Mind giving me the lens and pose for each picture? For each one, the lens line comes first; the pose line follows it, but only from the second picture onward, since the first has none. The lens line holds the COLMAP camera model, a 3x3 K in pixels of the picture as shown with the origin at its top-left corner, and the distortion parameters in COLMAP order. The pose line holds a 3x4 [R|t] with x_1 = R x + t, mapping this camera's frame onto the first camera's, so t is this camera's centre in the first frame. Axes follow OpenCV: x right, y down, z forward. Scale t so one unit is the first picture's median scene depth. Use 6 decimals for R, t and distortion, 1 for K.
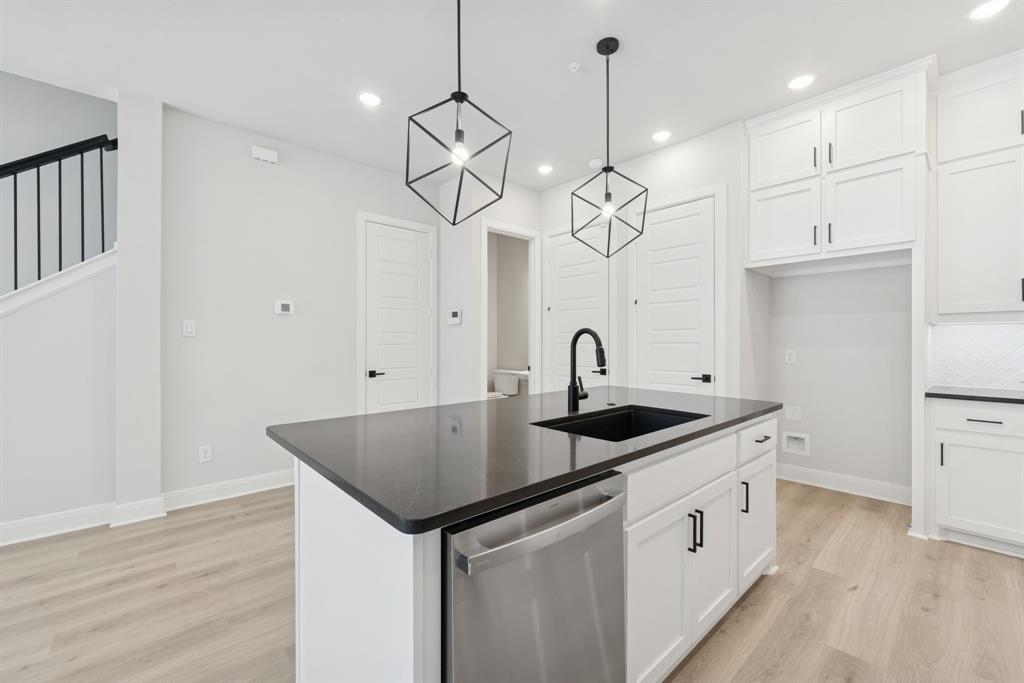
lens RADIAL K [[417.1, 0, 513.1], [0, 417.1, 342.3], [0, 0, 1]] dist [-0.002935, -0.000278]
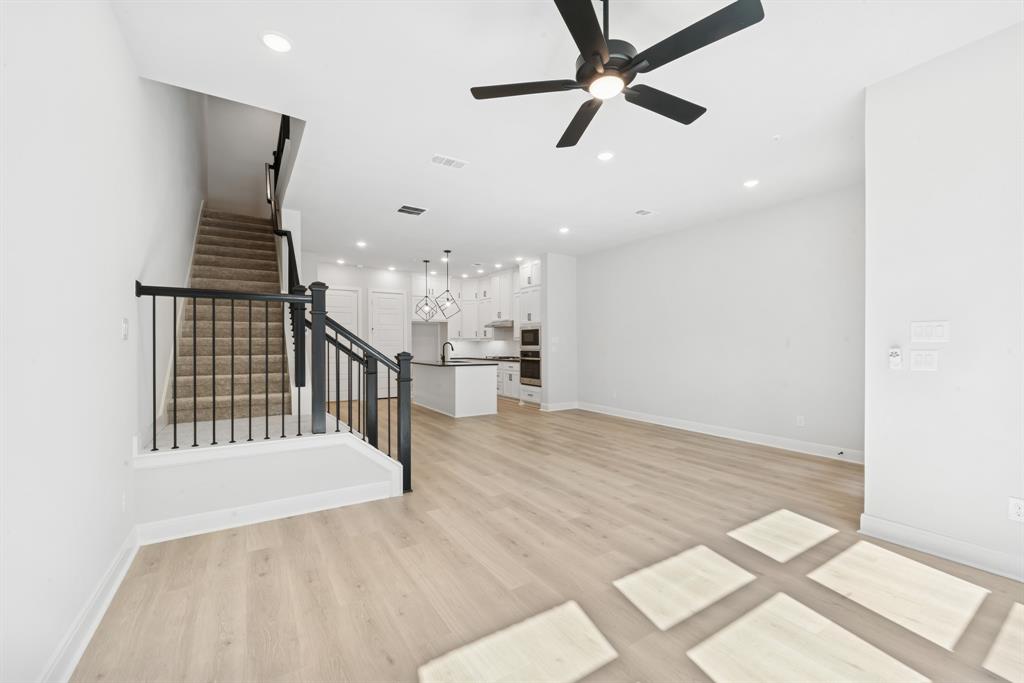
lens RADIAL K [[414.9, 0, 514.5], [0, 414.9, 348.9], [0, 0, 1]] dist [-0.000005, -0.000058]
pose [[0.163988, -0.007568, 0.986433, -2.717259], [0.001599, 0.999971, 0.007406, 0.001984], [-0.986461, 0.000363, 0.163995, -0.272529]]
